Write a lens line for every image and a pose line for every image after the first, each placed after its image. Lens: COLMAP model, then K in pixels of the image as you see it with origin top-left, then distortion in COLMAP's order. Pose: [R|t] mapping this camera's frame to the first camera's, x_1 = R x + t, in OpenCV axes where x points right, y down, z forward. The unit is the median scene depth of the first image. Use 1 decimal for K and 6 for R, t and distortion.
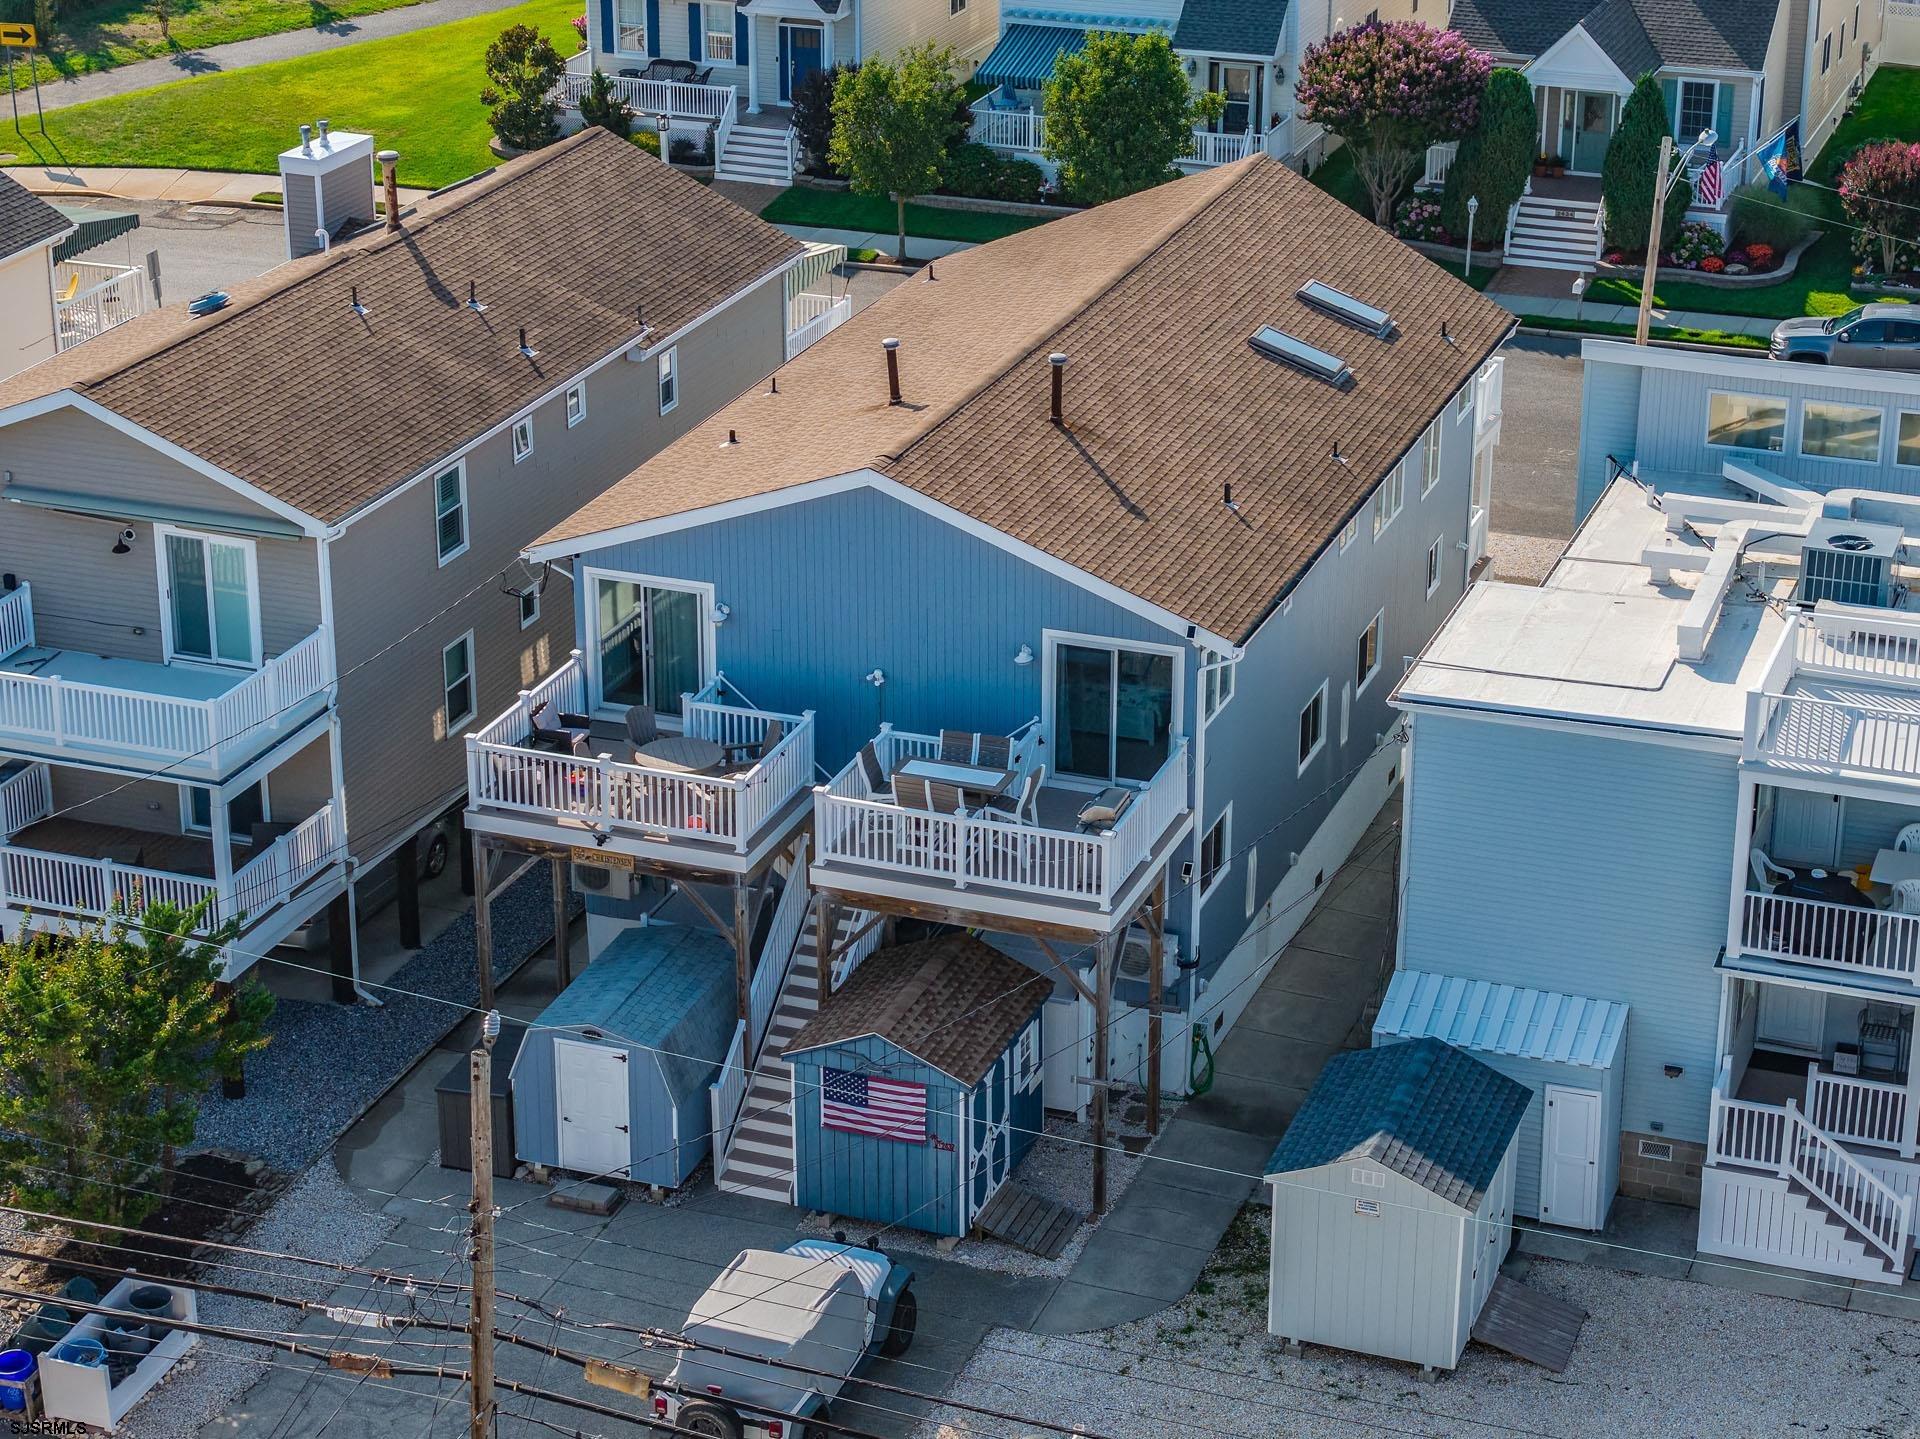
lens RADIAL K [[3783.0, 0, 957.8], [0, 3783.0, 683.8], [0, 0, 1]] dist [0.024995, 0.033441]
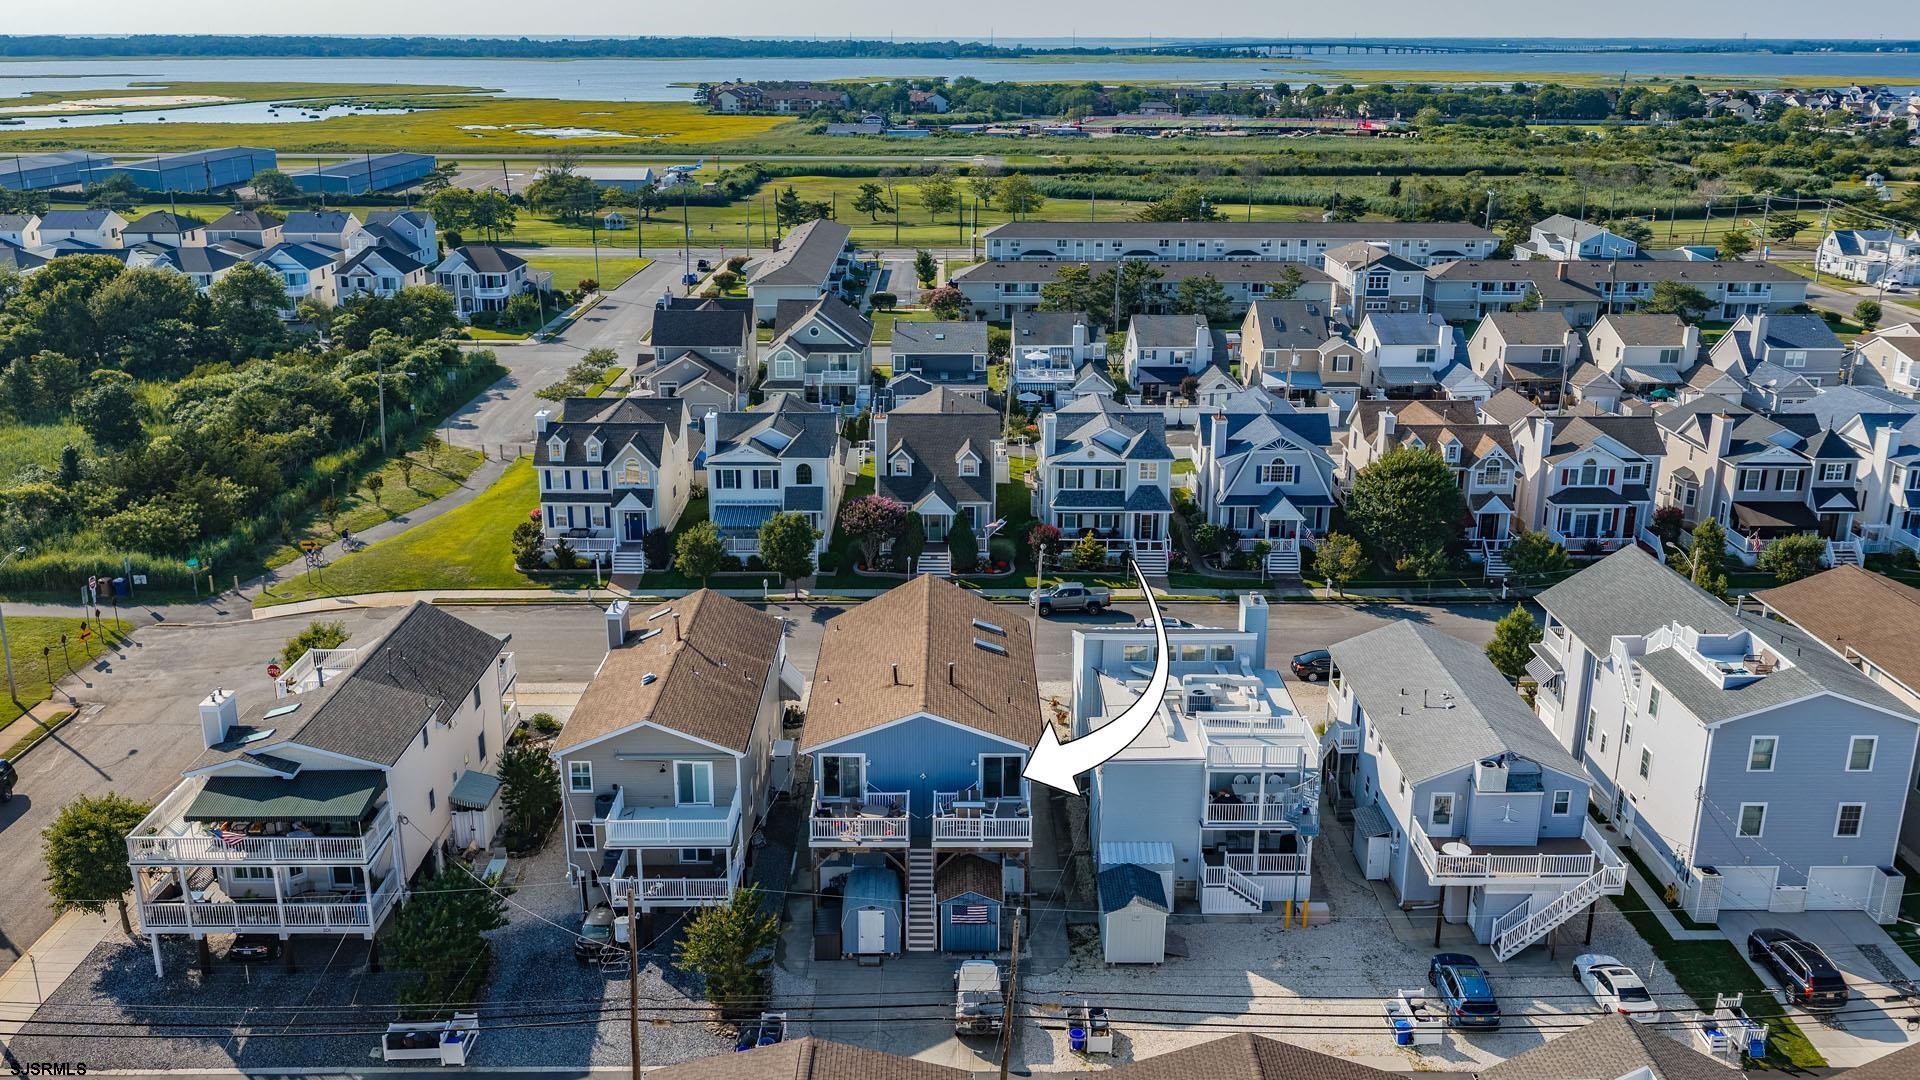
lens RADIAL K [[1603.7, 0, 960.0], [0, 1603.7, 540.0], [0, 0, 1]] dist [0.035981, -0.072594]
pose [[0.936593, -0.103044, 0.334927, -0.413654], [0.131137, 0.989404, -0.062311, -0.107224], [-0.324958, 0.102282, 0.940181, -0.273537]]
